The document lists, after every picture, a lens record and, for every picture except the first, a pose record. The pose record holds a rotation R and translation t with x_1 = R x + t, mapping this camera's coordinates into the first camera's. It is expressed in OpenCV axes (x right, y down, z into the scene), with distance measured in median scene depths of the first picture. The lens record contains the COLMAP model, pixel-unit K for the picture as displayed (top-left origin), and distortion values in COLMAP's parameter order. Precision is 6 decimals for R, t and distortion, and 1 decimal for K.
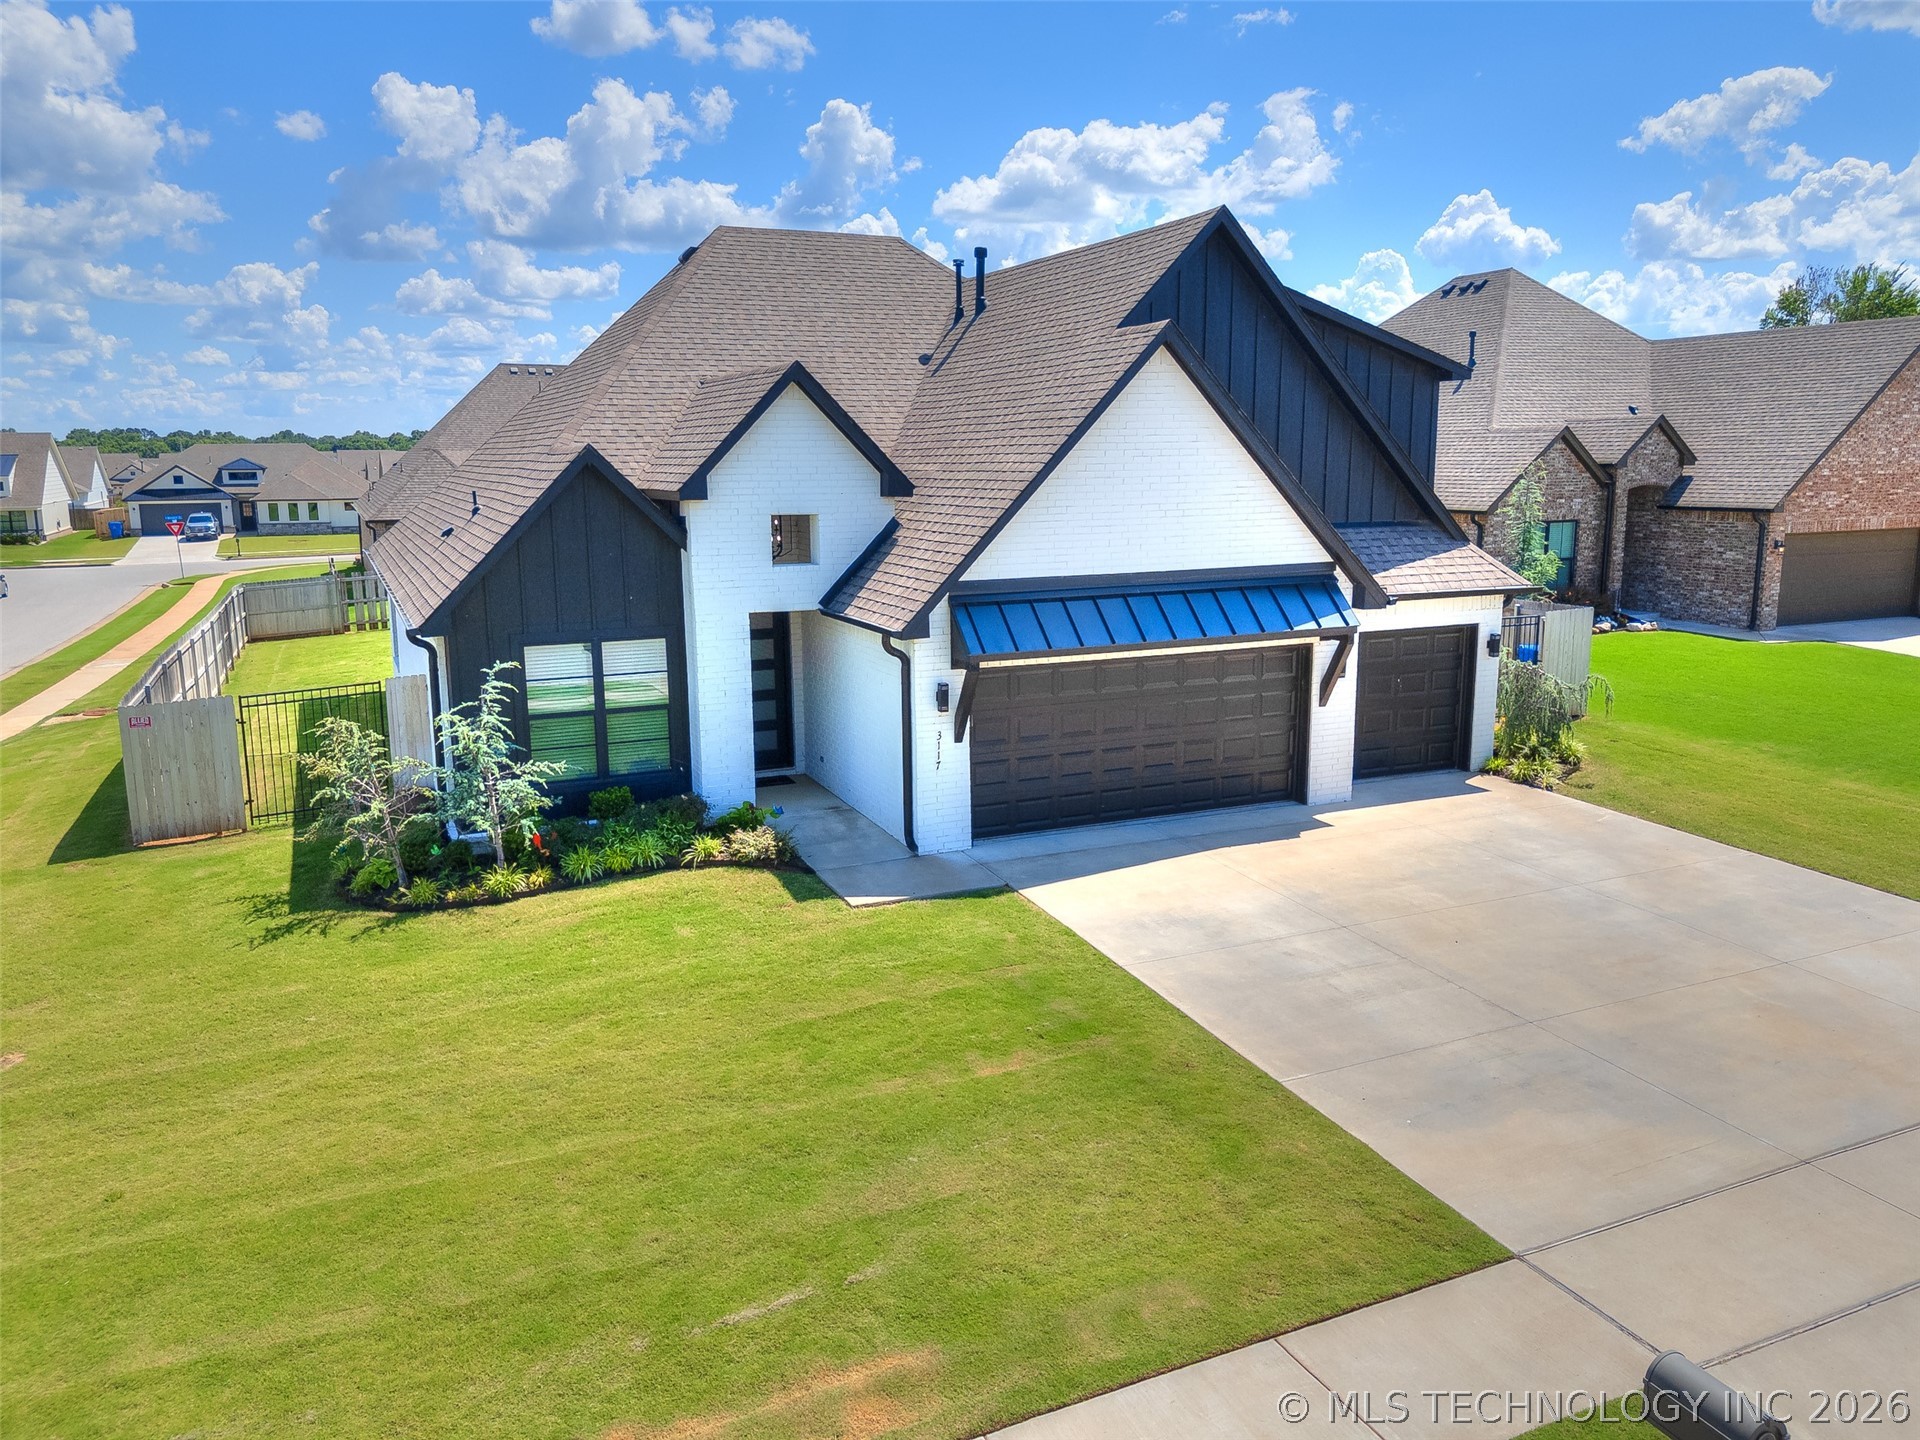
lens RADIAL K [[1425.4, 0, 960.8], [0, 1425.4, 716.2], [0, 0, 1]] dist [0.045179, -0.032530]
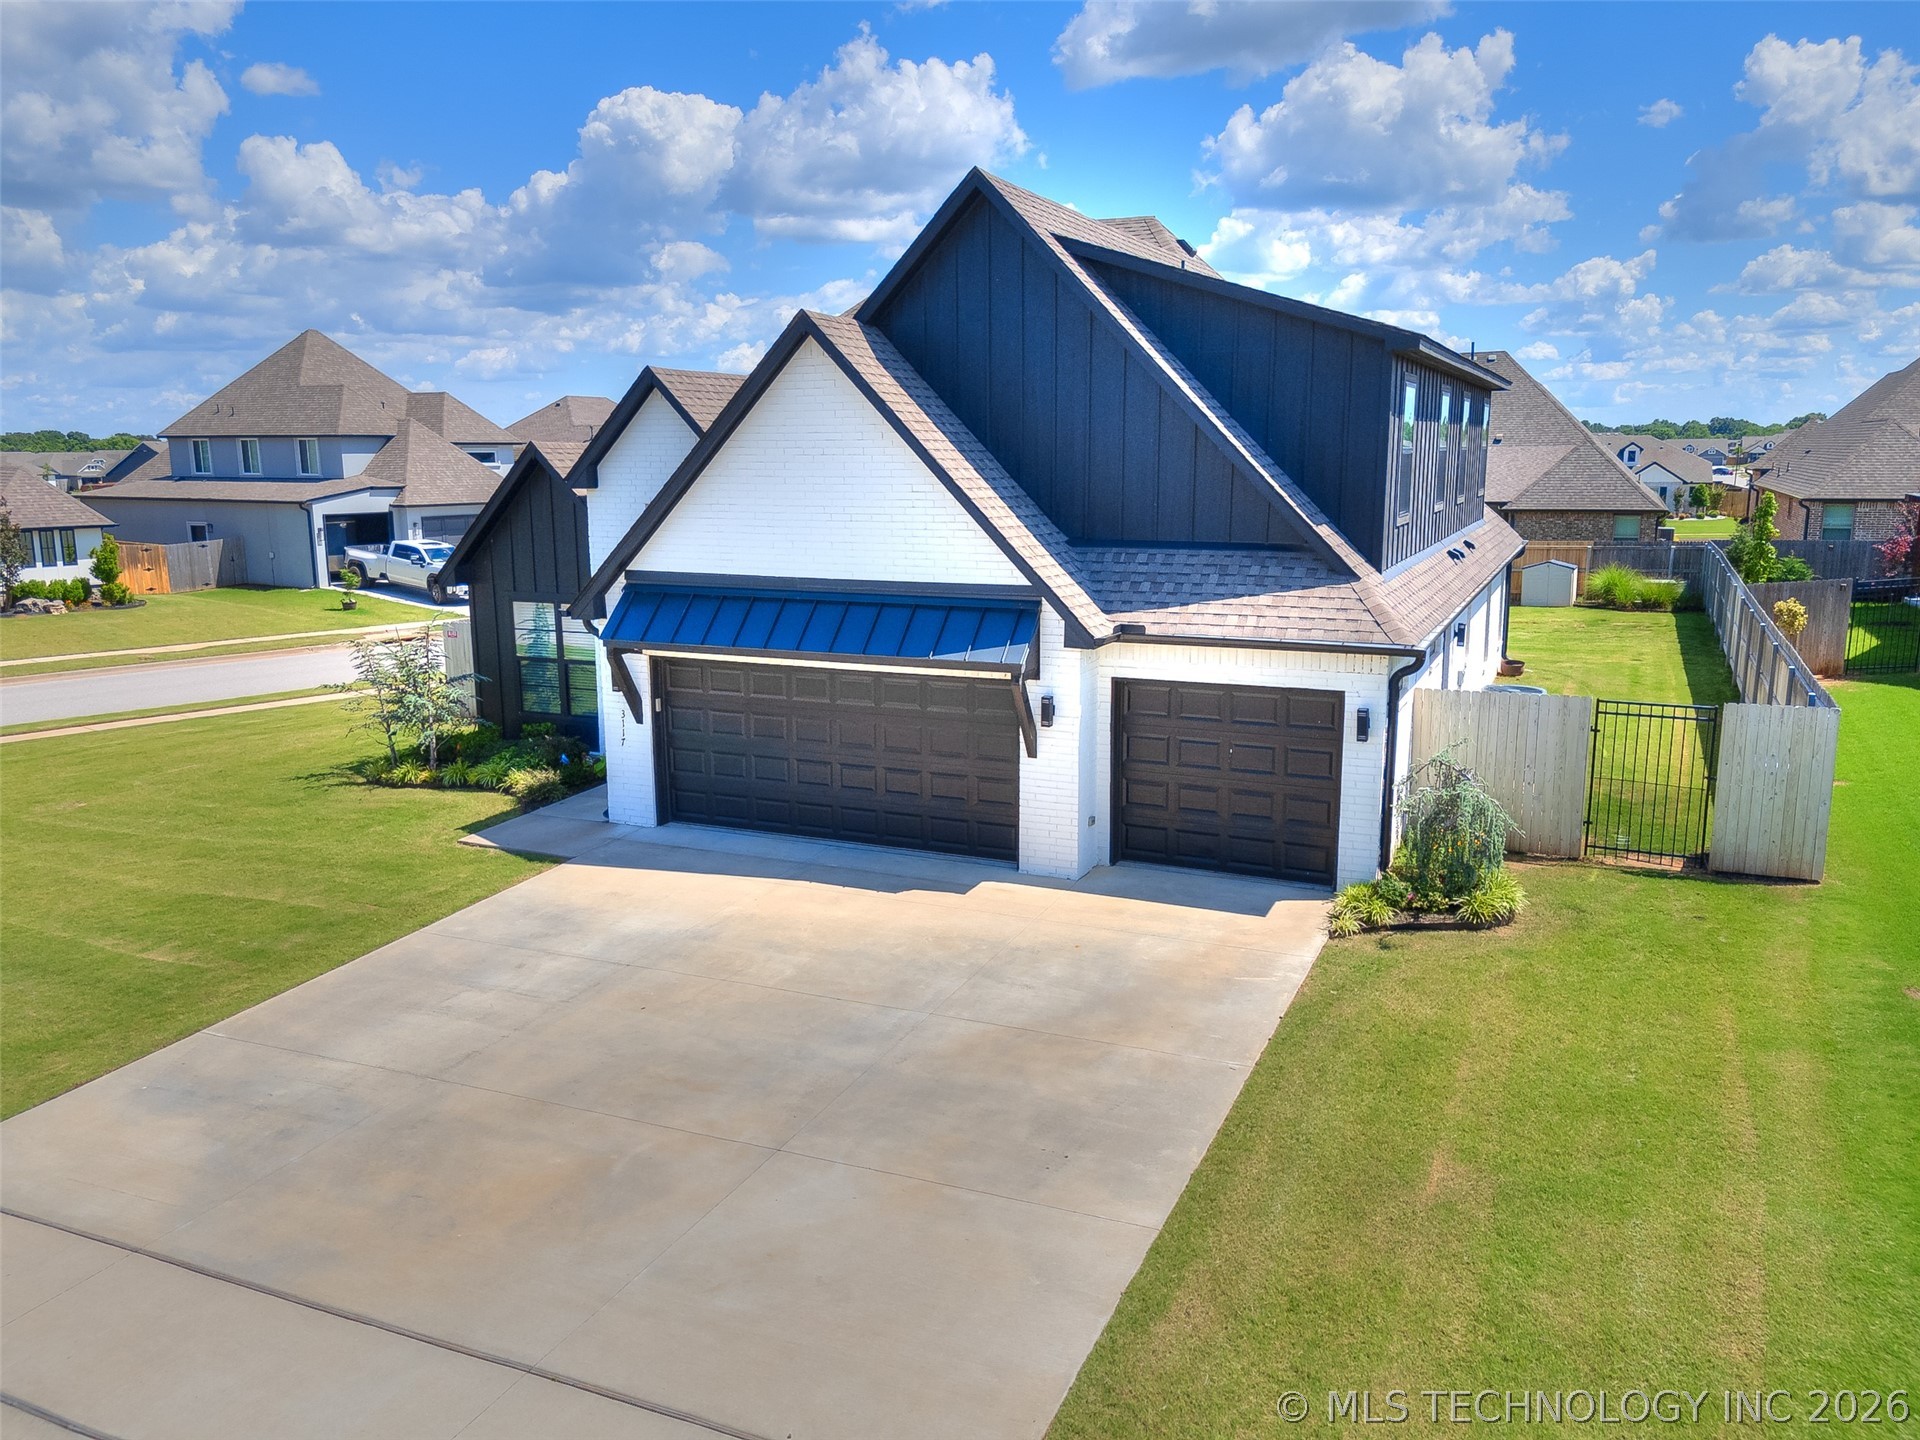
lens RADIAL K [[1425.4, 0, 954.7], [0, 1425.4, 711.6], [0, 0, 1]] dist [0.045179, -0.032530]
pose [[0.662551, 0.138969, -0.736012, 0.849217], [-0.136398, 0.988593, 0.063876, -0.082206], [0.736493, 0.058069, 0.673948, 0.415162]]
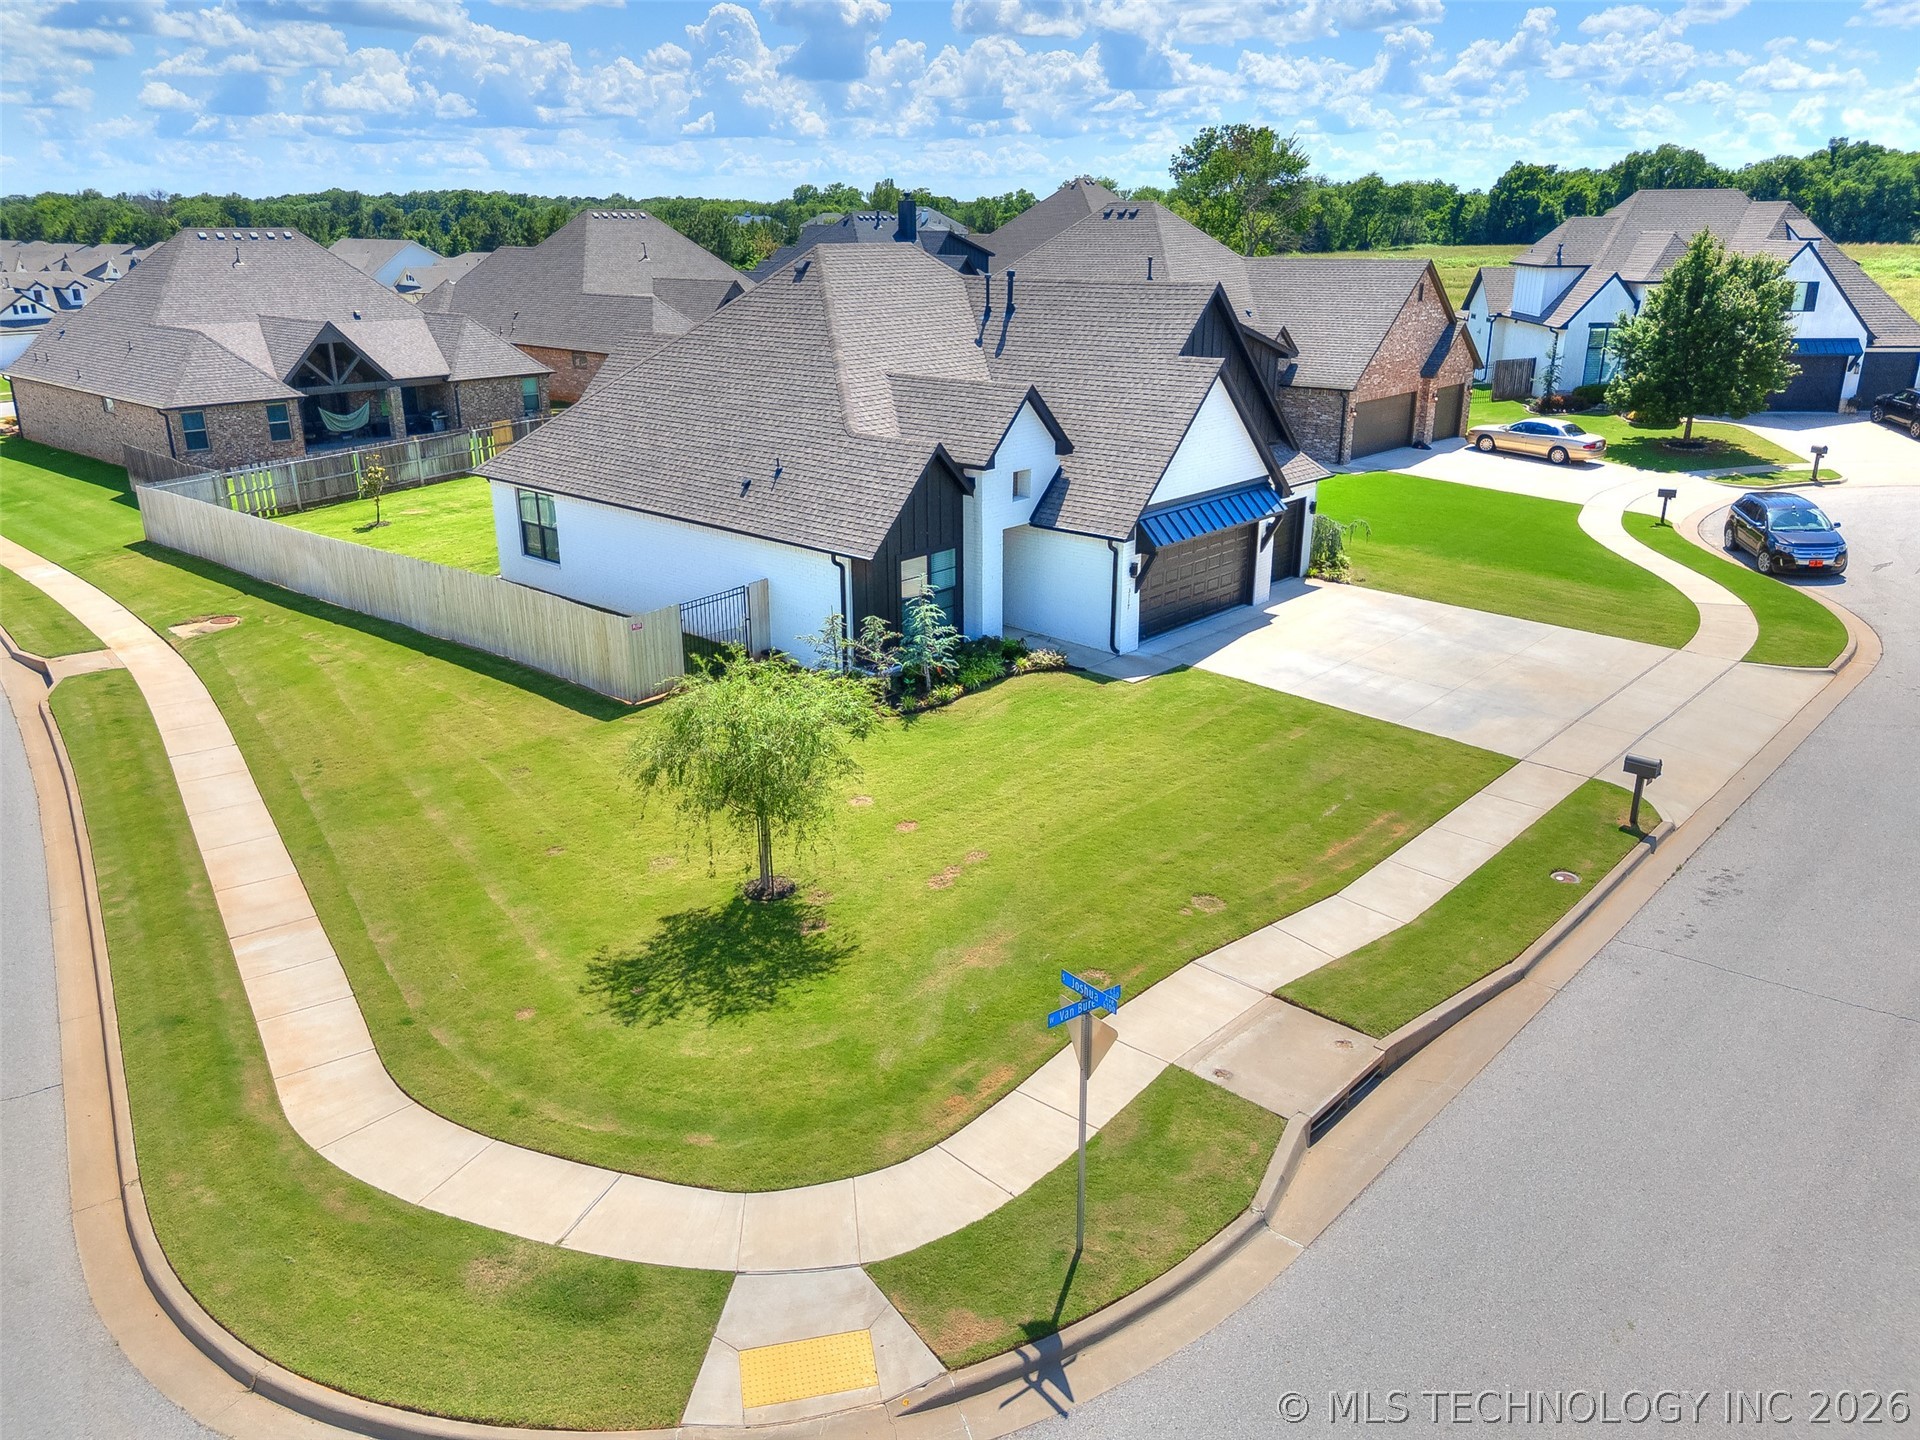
lens RADIAL K [[1425.4, 0, 949.2], [0, 1425.4, 725.2], [0, 0, 1]] dist [0.045179, -0.032530]
pose [[0.917675, -0.131993, 0.374768, -0.874685], [0.072295, 0.982933, 0.169165, -0.133706], [-0.390700, -0.128145, 0.911555, -0.590235]]
